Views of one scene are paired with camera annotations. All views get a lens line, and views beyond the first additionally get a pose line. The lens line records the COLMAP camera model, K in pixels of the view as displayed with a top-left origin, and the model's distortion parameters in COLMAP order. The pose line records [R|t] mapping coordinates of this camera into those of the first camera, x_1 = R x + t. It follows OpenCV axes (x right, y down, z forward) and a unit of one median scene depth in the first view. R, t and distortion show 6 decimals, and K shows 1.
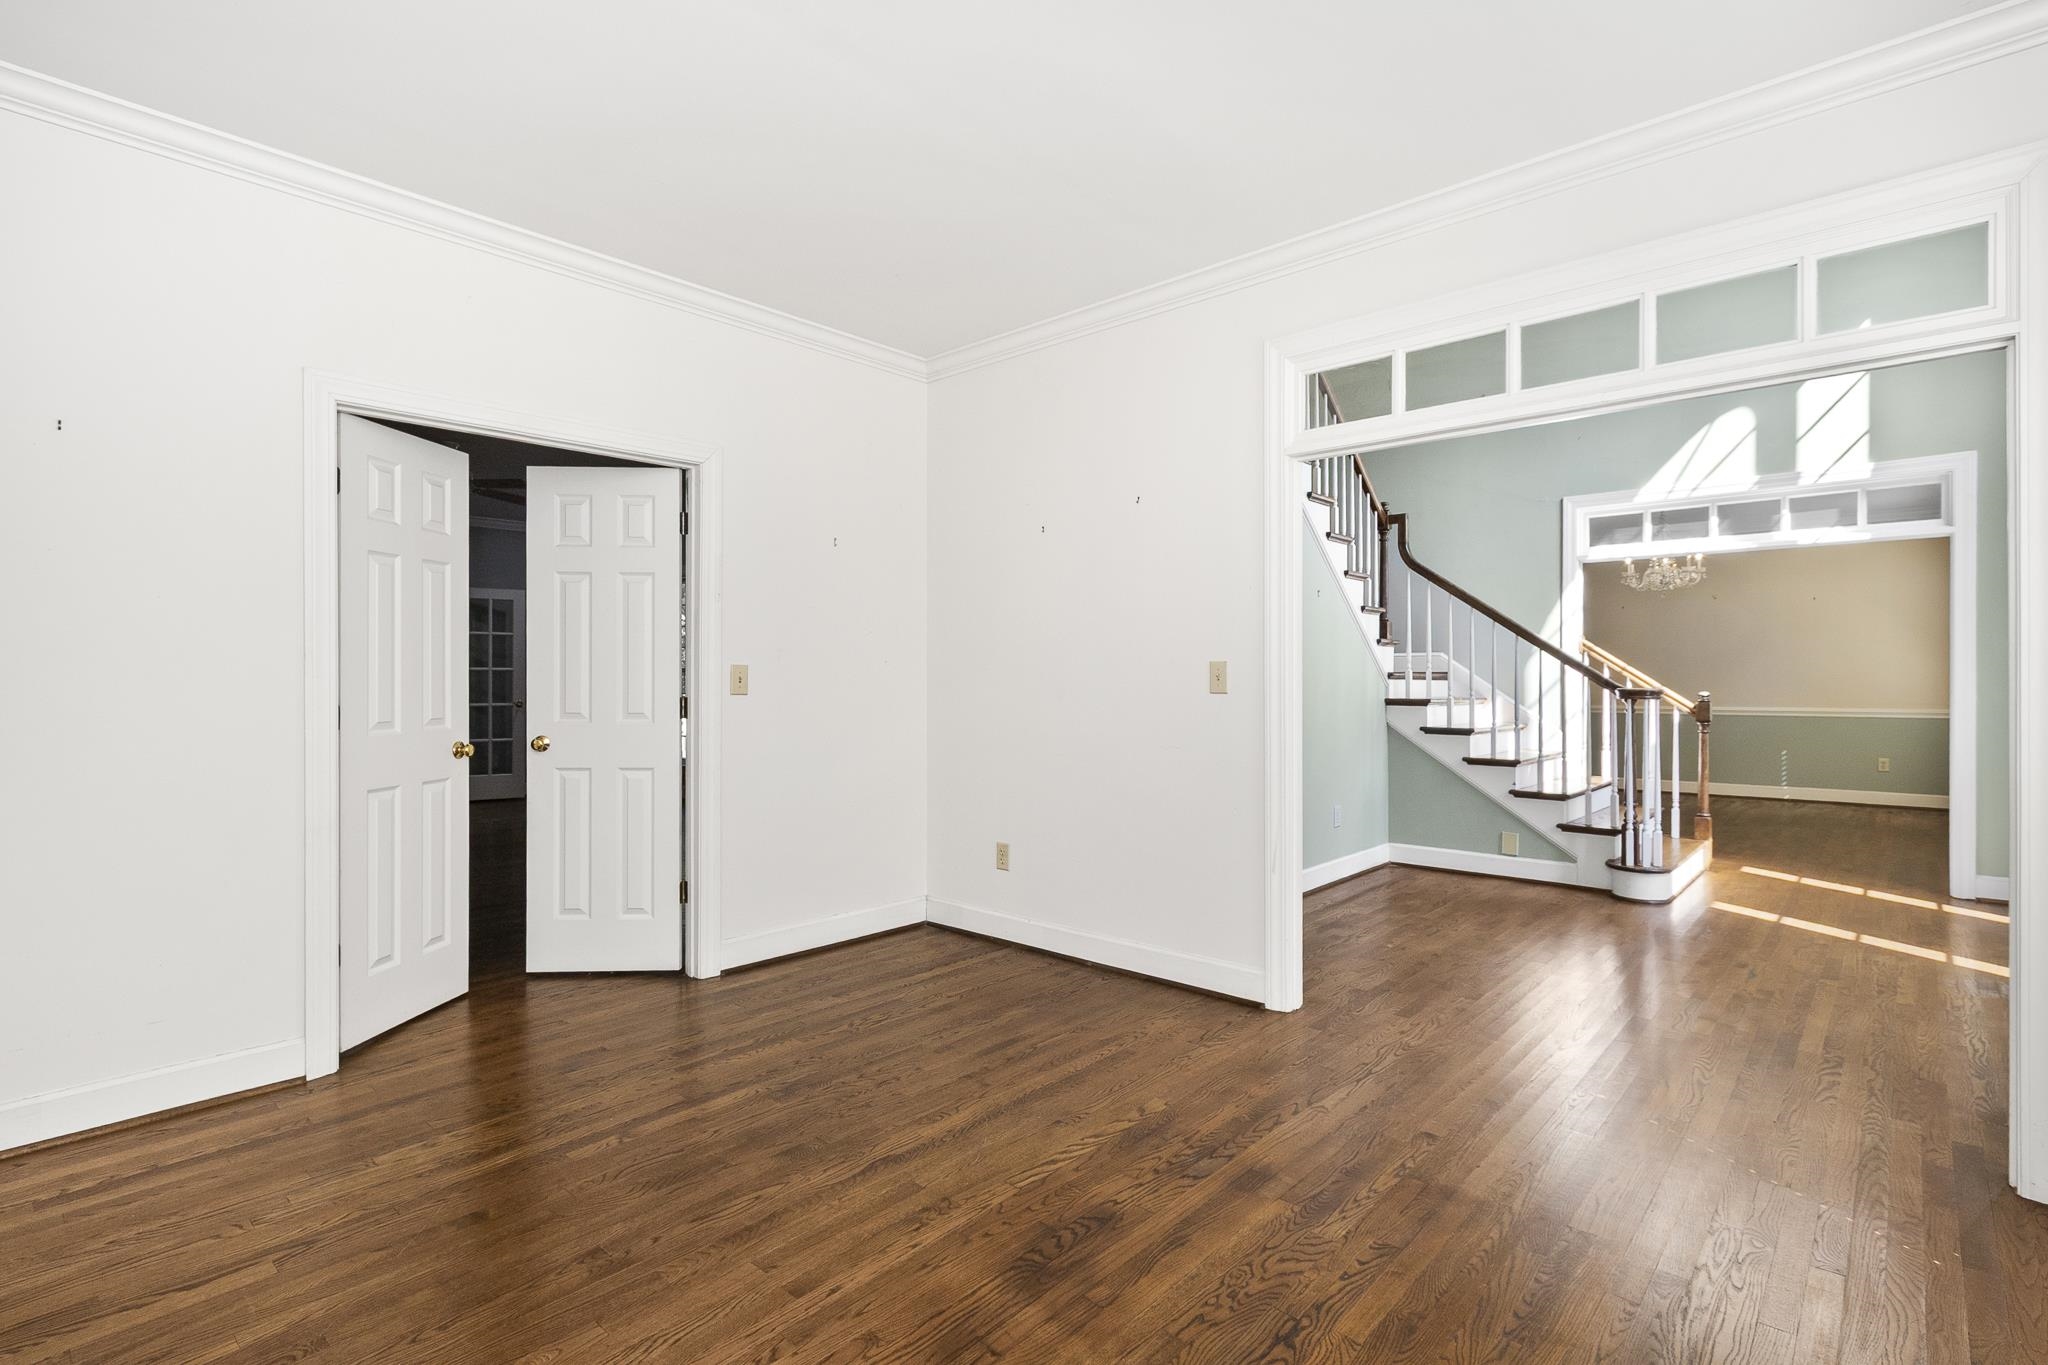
lens RADIAL K [[936.6, 0, 1029.3], [0, 936.6, 685.5], [0, 0, 1]] dist [-0.001434, 0.000428]
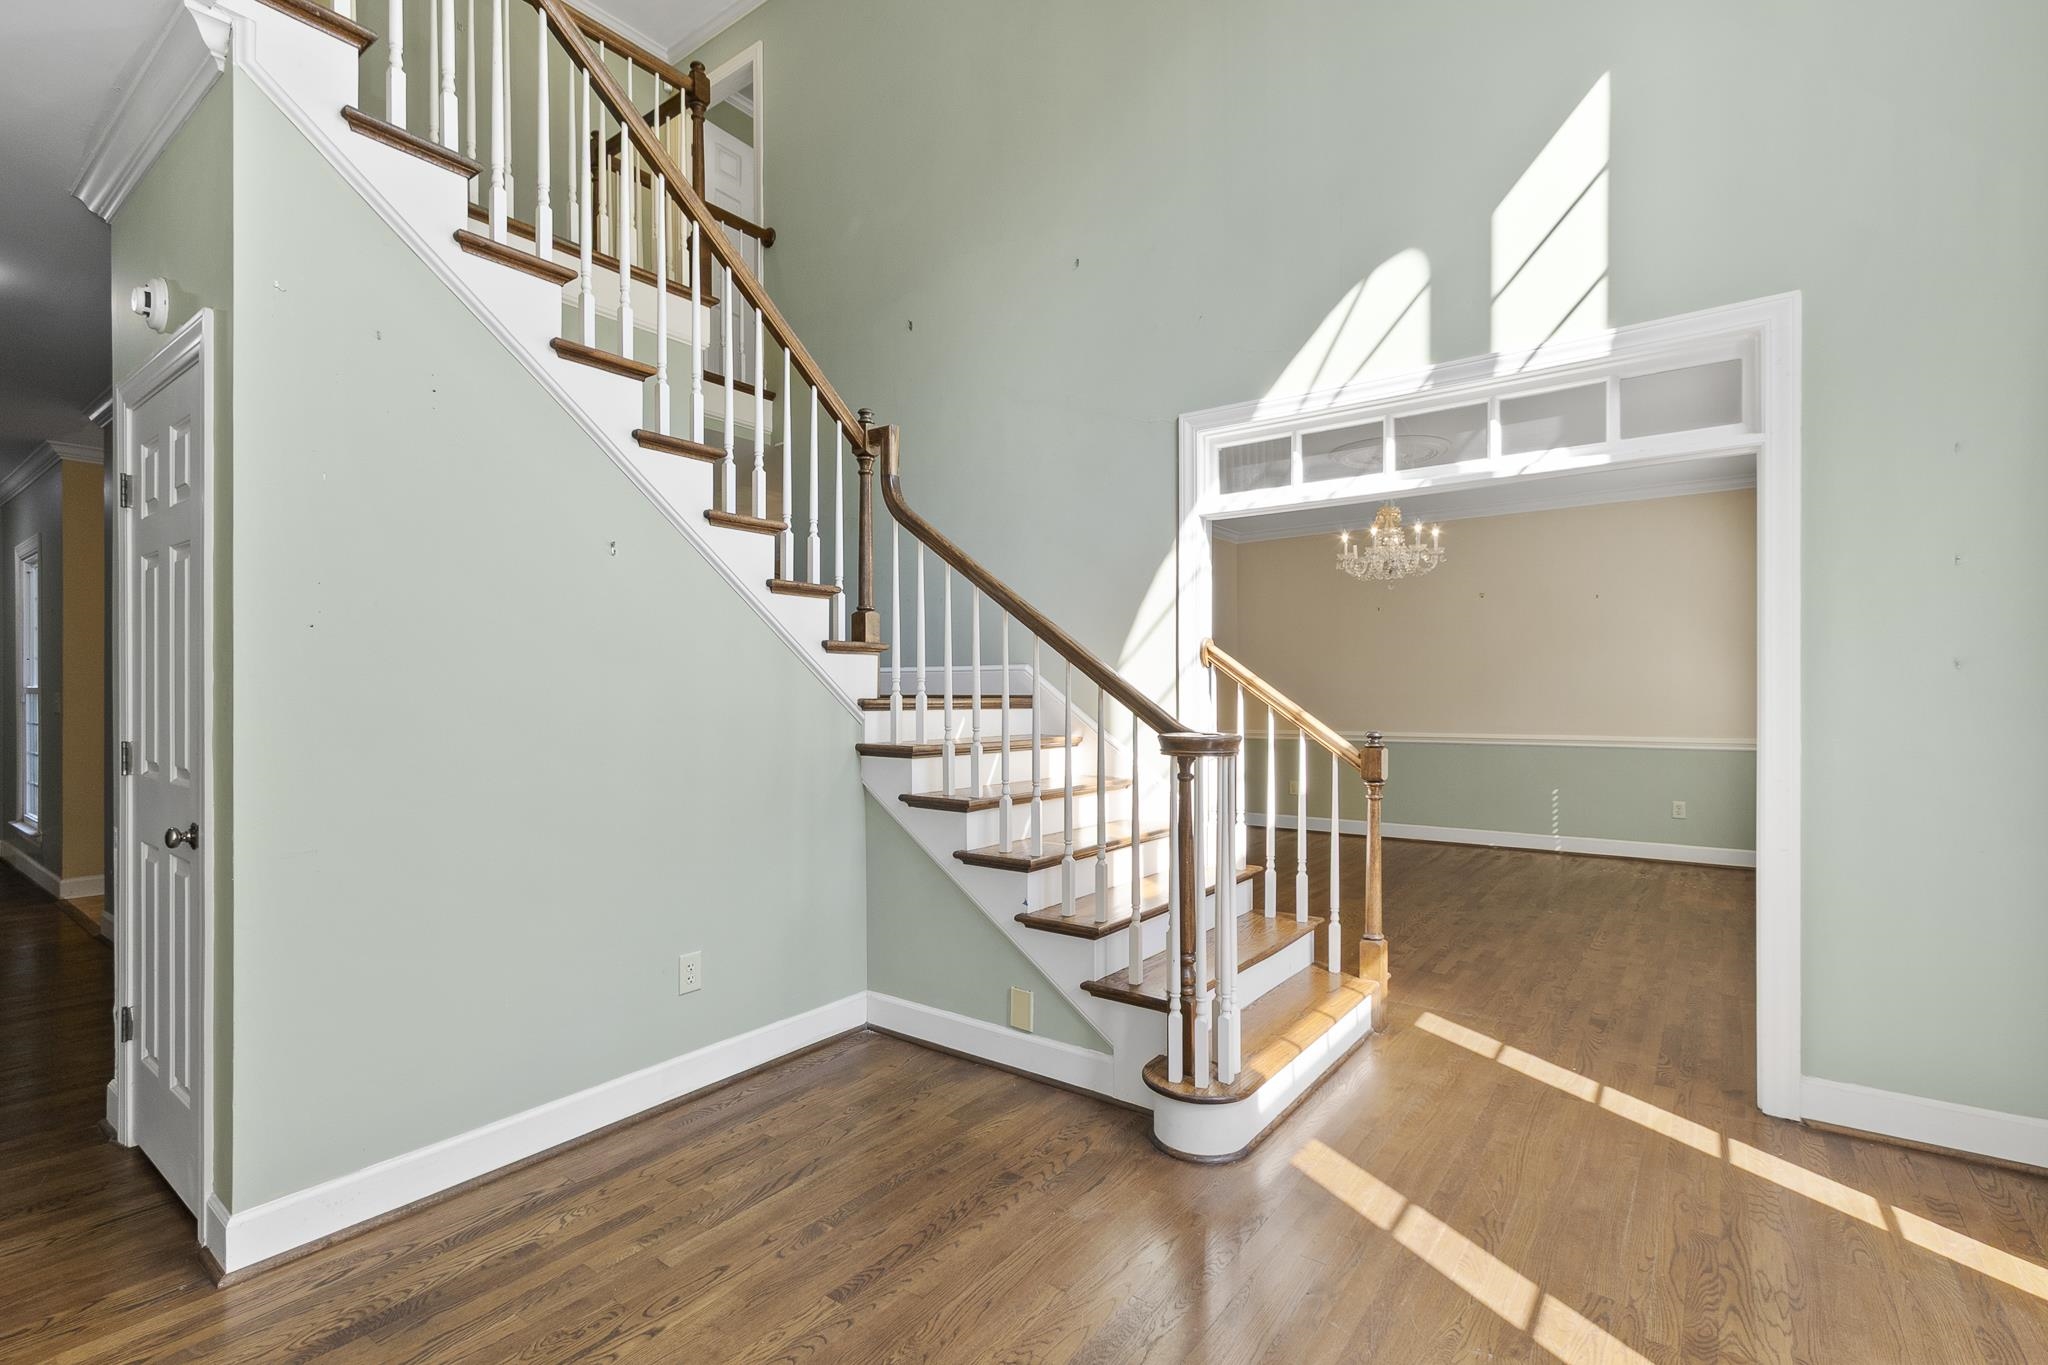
lens RADIAL K [[936.6, 0, 1016.3], [0, 936.6, 689.8], [0, 0, 1]] dist [-0.001434, 0.000428]
pose [[0.994746, -0.003633, 0.102311, 0.420686], [0.004508, 0.999955, -0.008327, -0.014373], [-0.102276, 0.008745, 0.994718, 0.415109]]
